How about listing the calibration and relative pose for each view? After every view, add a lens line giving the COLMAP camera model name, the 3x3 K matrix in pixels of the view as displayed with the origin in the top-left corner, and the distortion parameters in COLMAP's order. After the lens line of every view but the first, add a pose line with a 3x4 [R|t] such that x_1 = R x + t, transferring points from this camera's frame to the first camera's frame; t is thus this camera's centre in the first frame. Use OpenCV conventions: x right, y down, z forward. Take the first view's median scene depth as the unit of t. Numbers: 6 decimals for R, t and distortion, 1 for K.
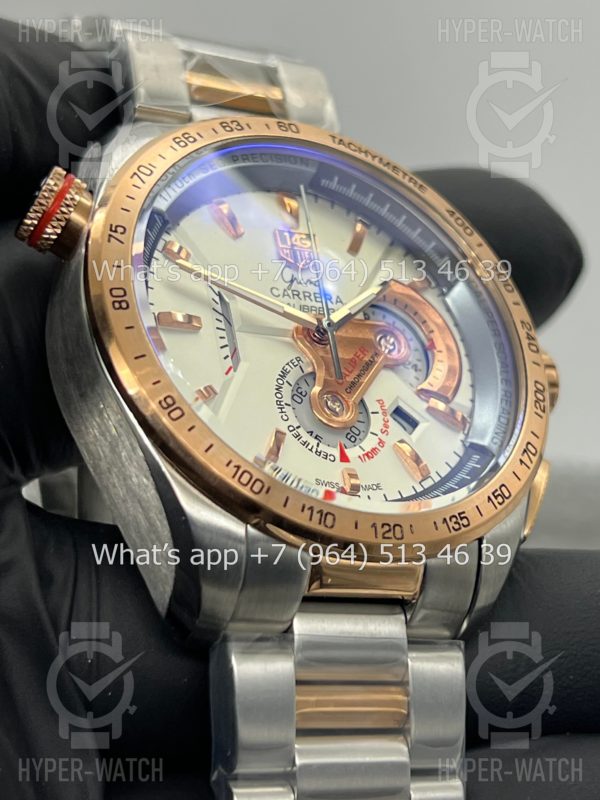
lens RADIAL K [[1899.9, 0, 300.0], [0, 1899.9, 400.0], [0, 0, 1]] dist [0.193049, -0.185002]
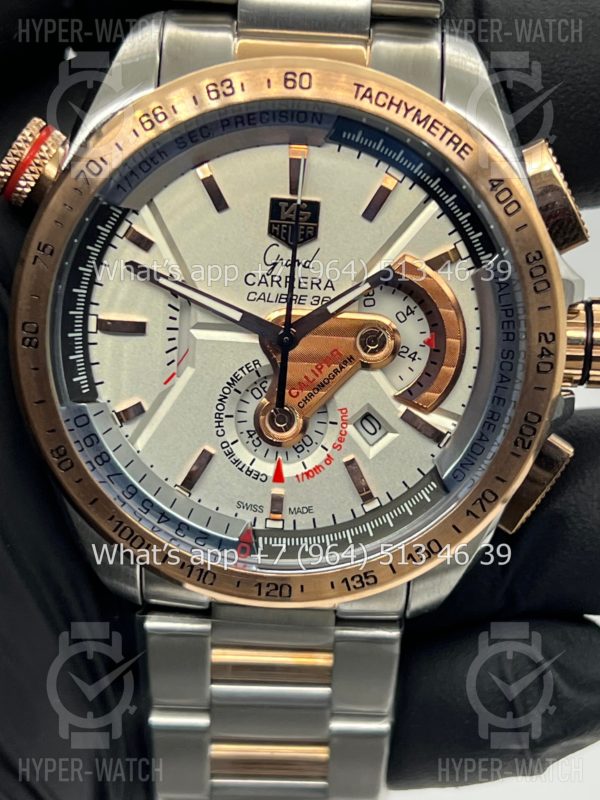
lens RADIAL K [[1899.9, 0, 300.0], [0, 1899.9, 400.0], [0, 0, 1]] dist [0.193049, -0.185002]
pose [[0.851399, 0.318575, -0.416690, 0.427961], [0.033829, 0.759417, 0.649724, -0.636005], [0.523427, -0.567271, 0.635789, 0.399767]]
